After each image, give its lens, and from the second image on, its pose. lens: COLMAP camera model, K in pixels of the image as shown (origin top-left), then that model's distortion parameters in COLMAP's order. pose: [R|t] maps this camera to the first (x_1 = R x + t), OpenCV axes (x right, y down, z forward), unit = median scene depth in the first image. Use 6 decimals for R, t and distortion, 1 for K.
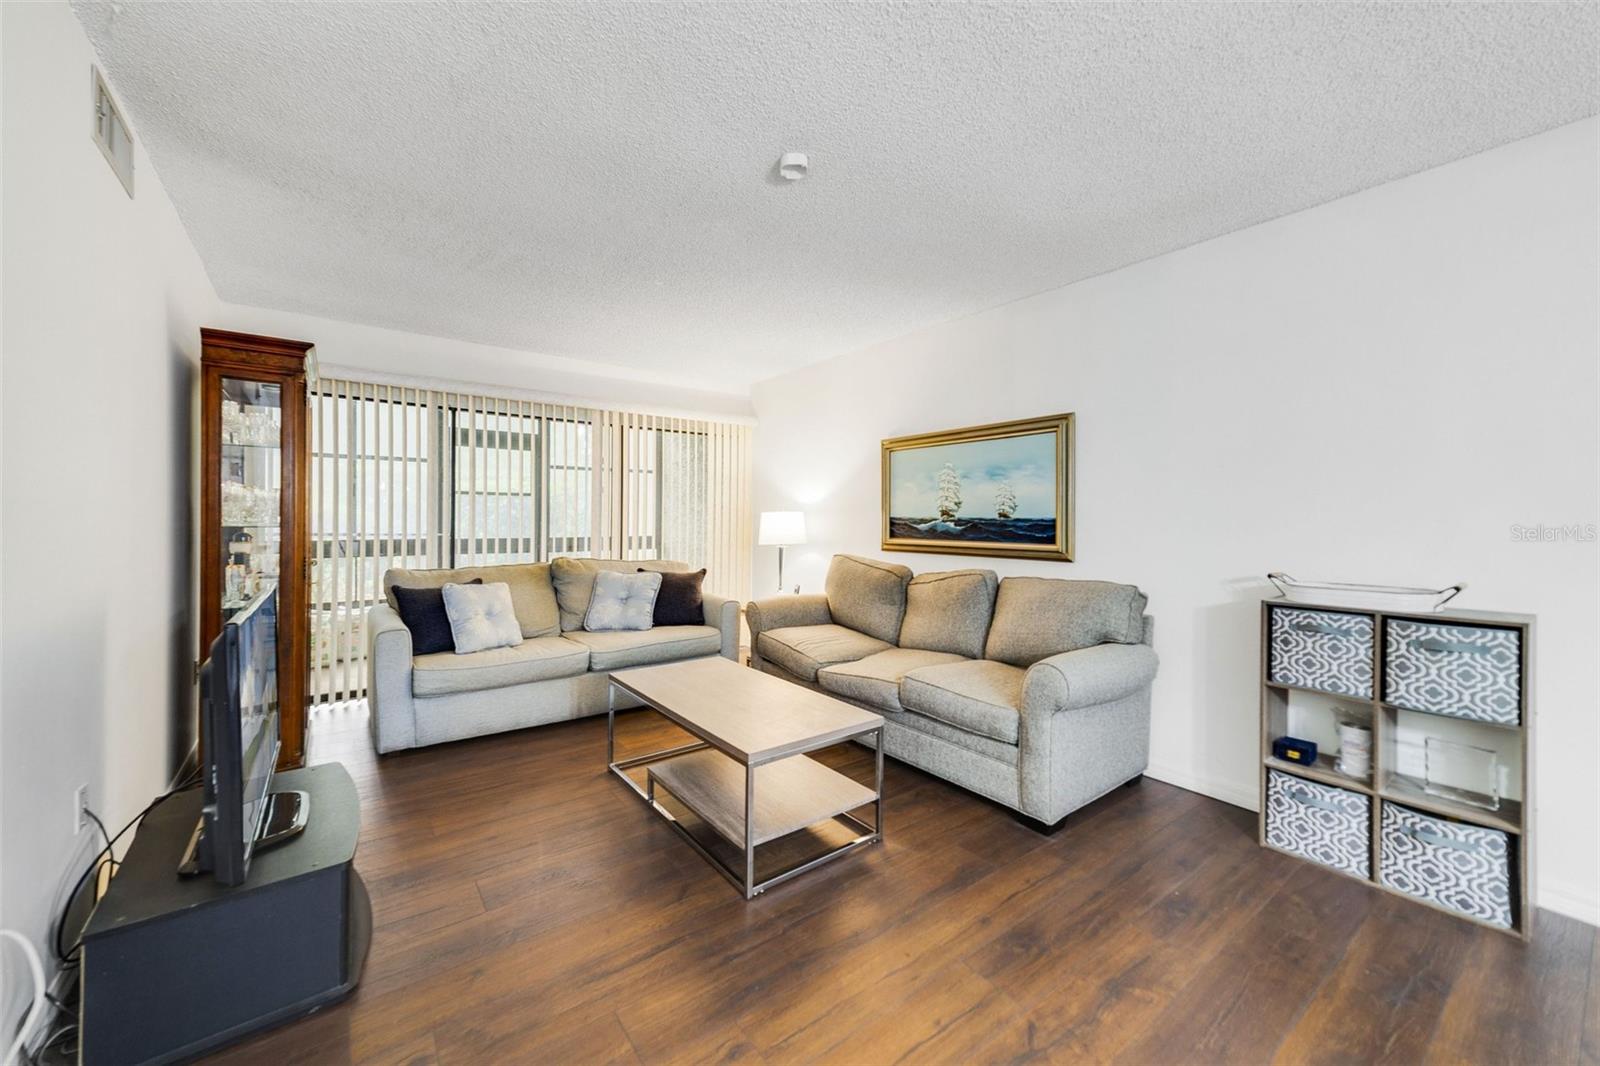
lens RADIAL K [[610.6, 0, 757.5], [0, 610.6, 518.1], [0, 0, 1]] dist [-0.016656, 0.005195]
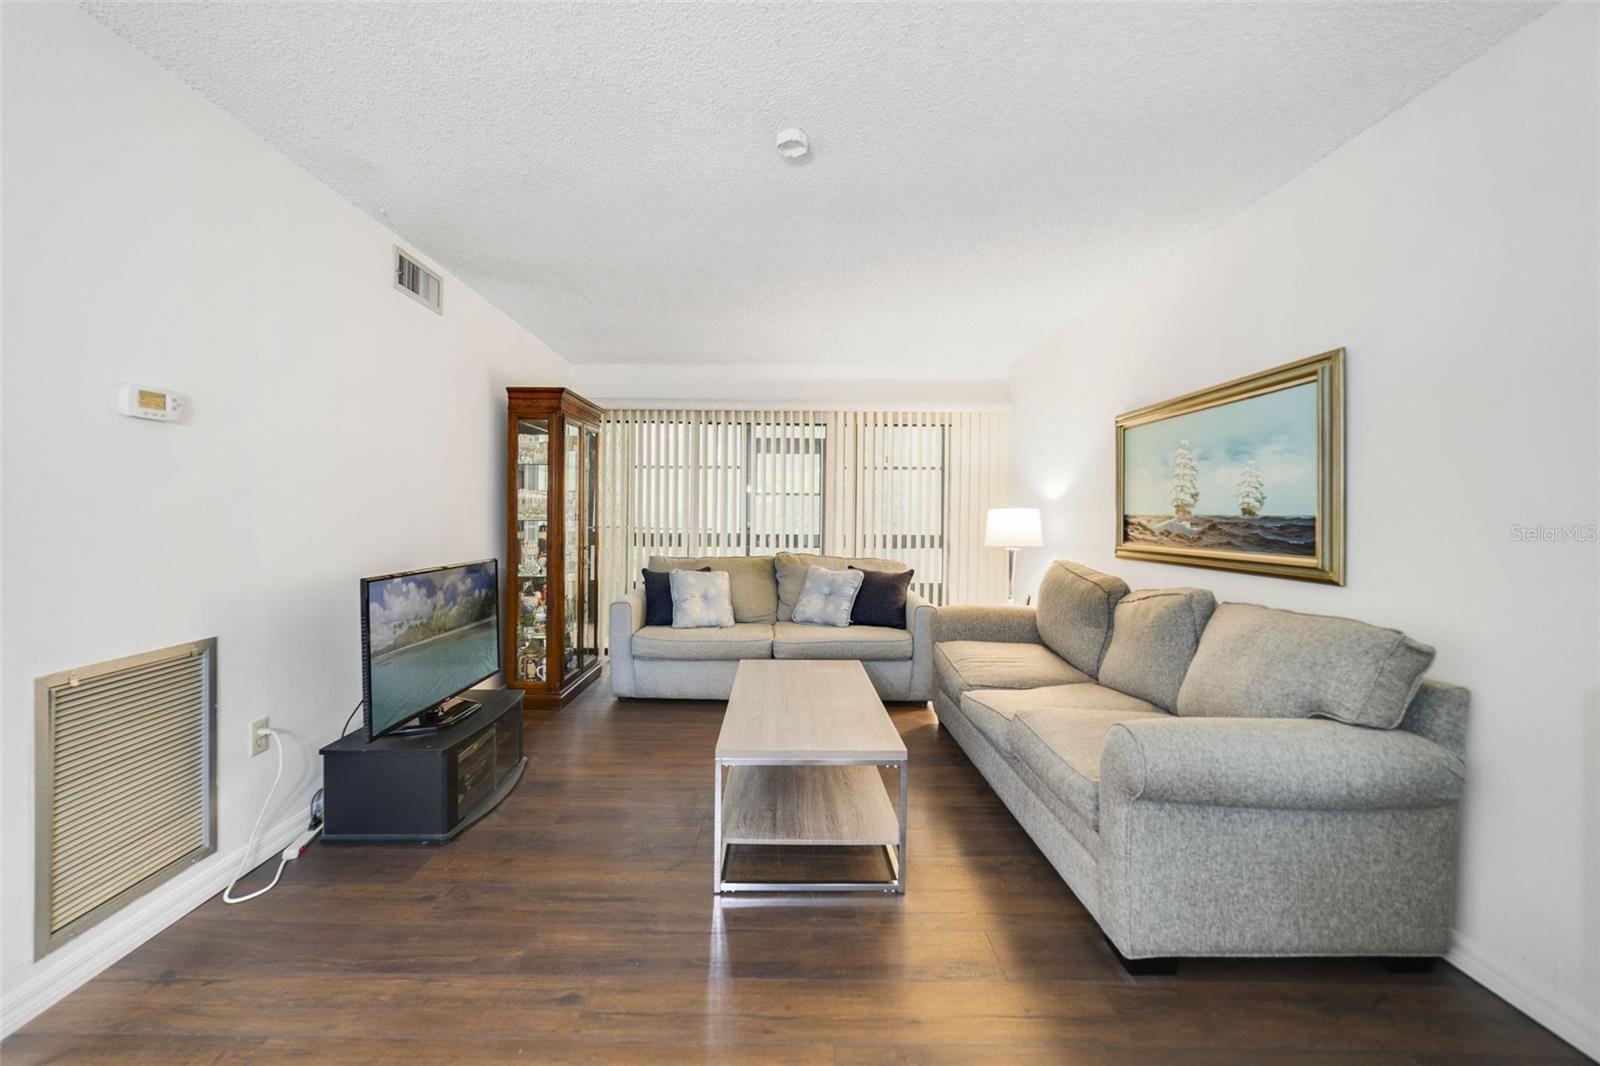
lens RADIAL K [[610.6, 0, 761.5], [0, 610.6, 511.6], [0, 0, 1]] dist [-0.016656, 0.005195]
pose [[0.803728, -0.002679, -0.594991, 0.340572], [-0.002882, 0.999961, -0.008395, 0.002359], [0.594990, 0.008462, 0.803689, 0.120796]]
